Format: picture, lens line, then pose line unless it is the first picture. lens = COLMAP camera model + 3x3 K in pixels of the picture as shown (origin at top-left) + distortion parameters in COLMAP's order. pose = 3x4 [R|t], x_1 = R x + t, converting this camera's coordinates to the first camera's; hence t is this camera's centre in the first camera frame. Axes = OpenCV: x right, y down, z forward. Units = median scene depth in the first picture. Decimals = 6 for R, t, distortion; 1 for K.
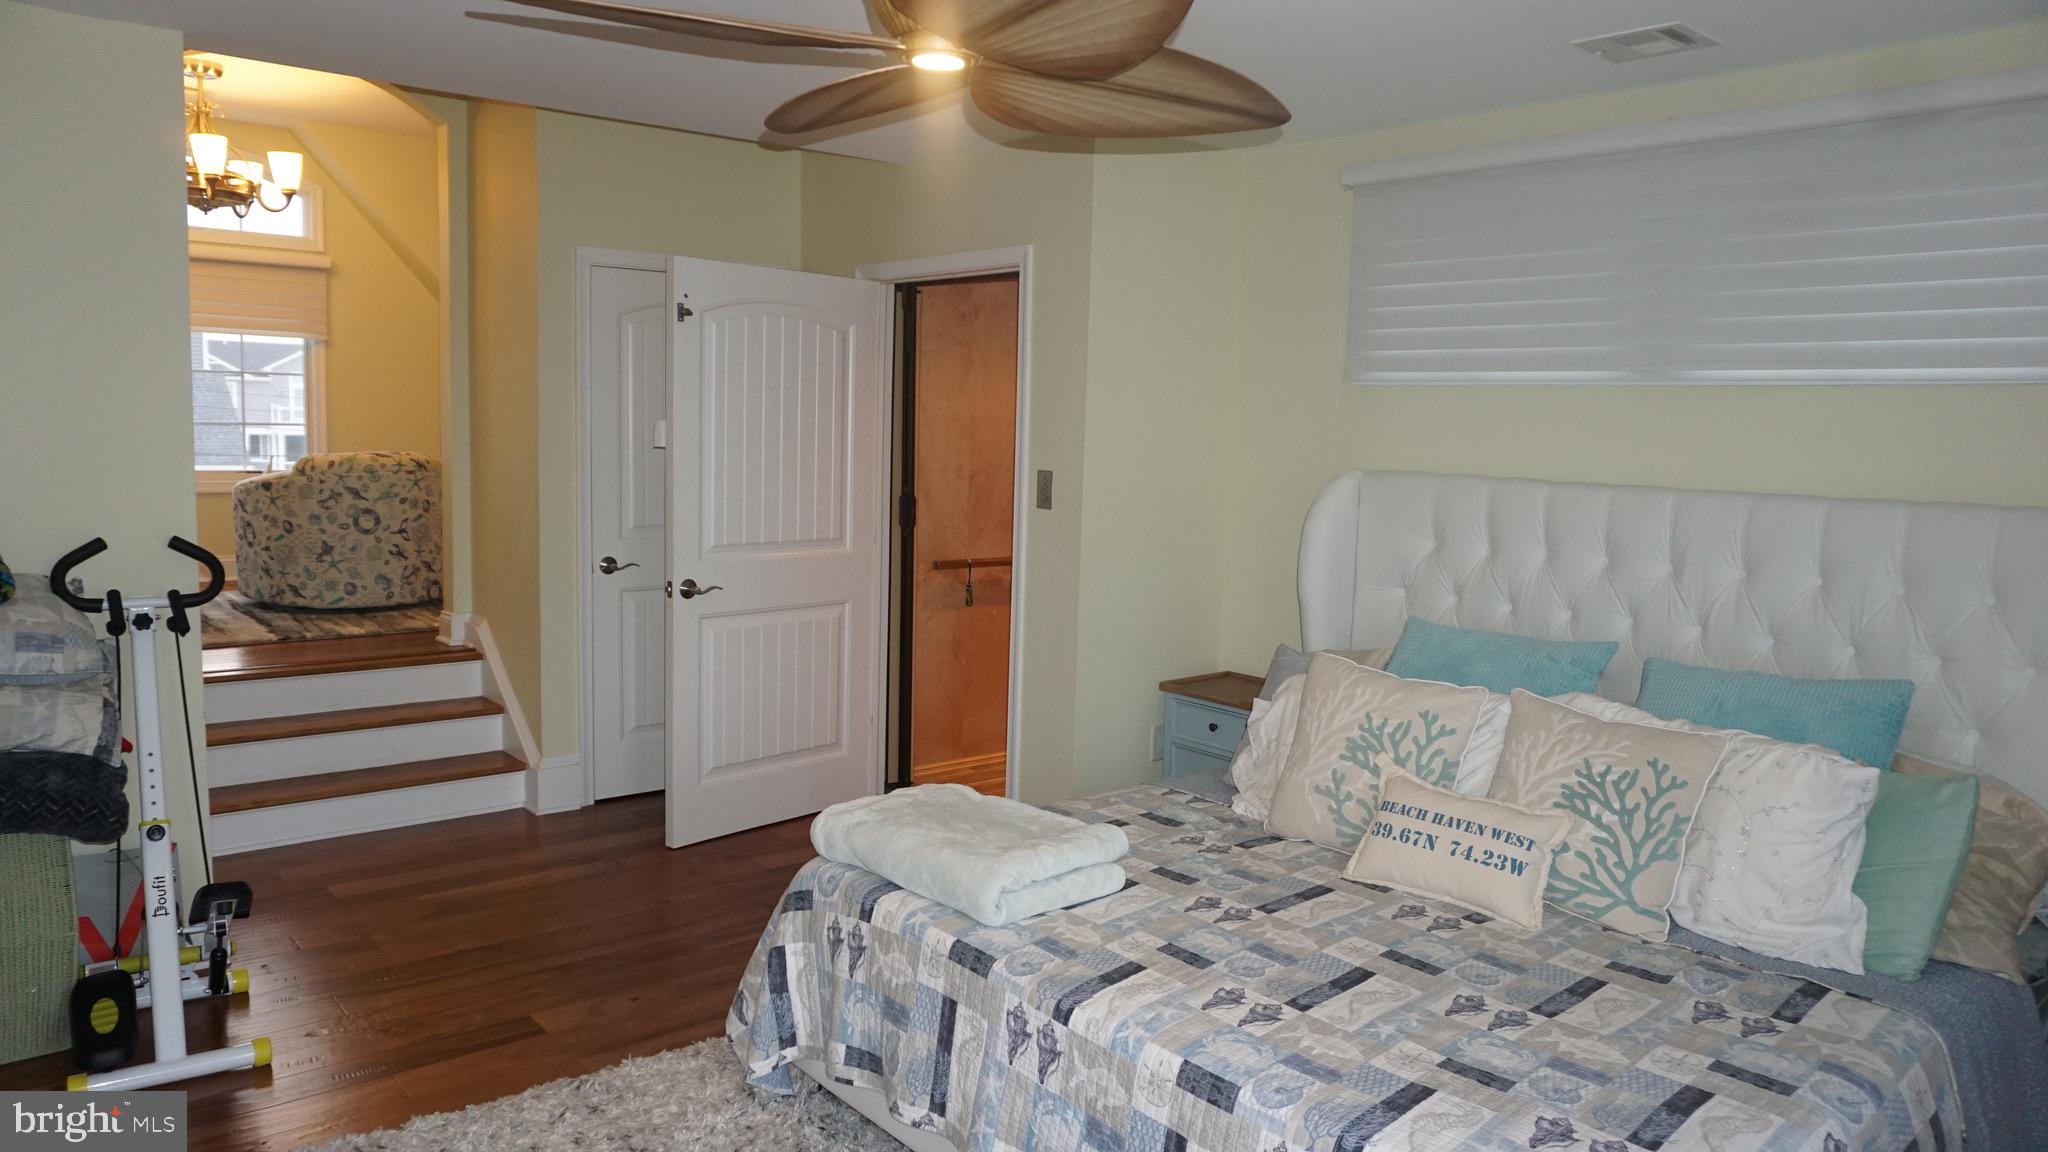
lens RADIAL K [[1372.4, 0, 1024.0], [0, 1372.4, 576.0], [0, 0, 1]] dist [-0.055746, 0.037995]
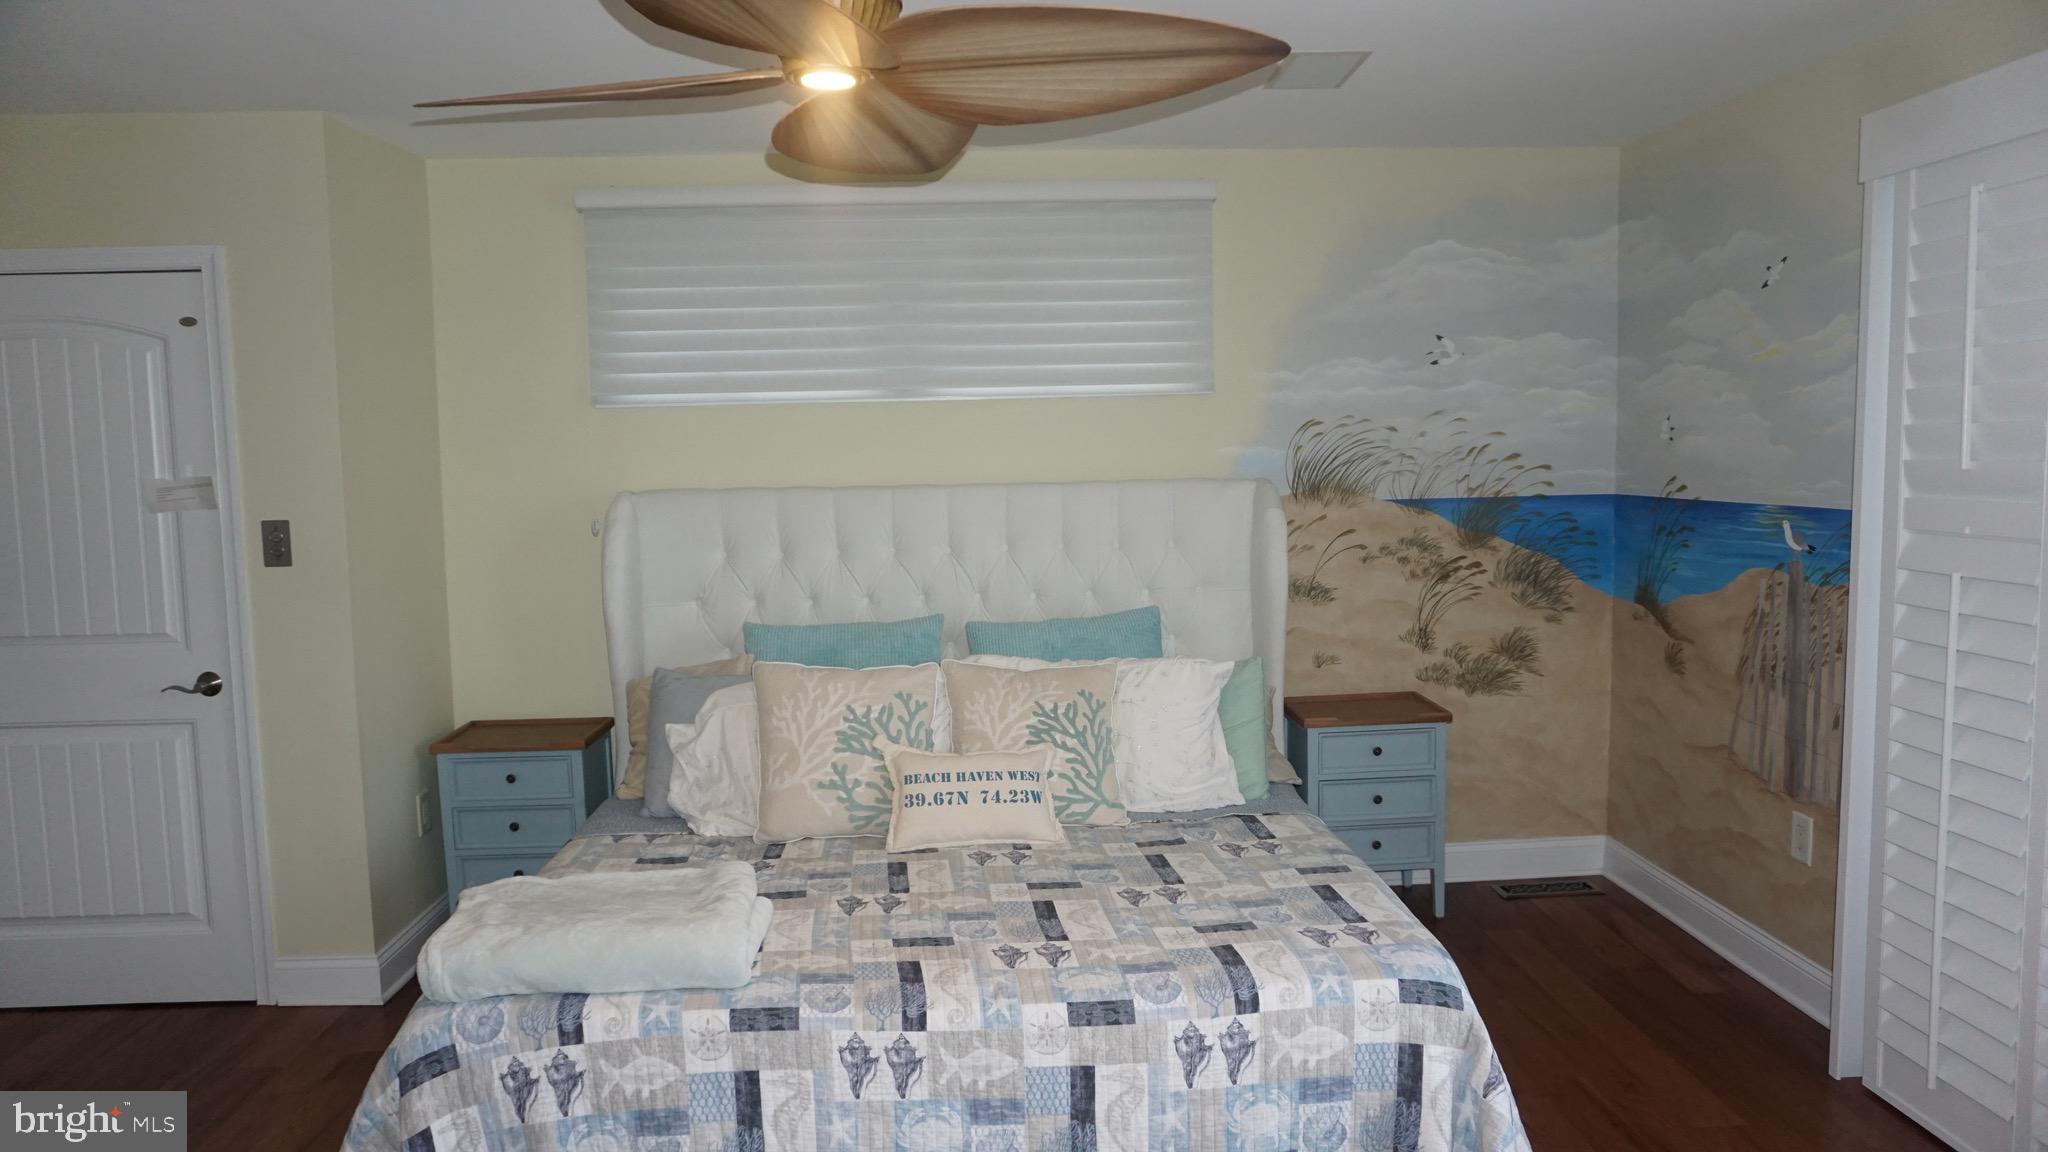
lens RADIAL K [[1372.4, 0, 1024.0], [0, 1372.4, 576.0], [0, 0, 1]] dist [-0.055746, 0.037995]
pose [[0.604469, -0.115038, 0.788279, -0.558588], [0.127264, 0.990755, 0.046998, -0.038627], [-0.786398, 0.071911, 0.613521, 0.230350]]
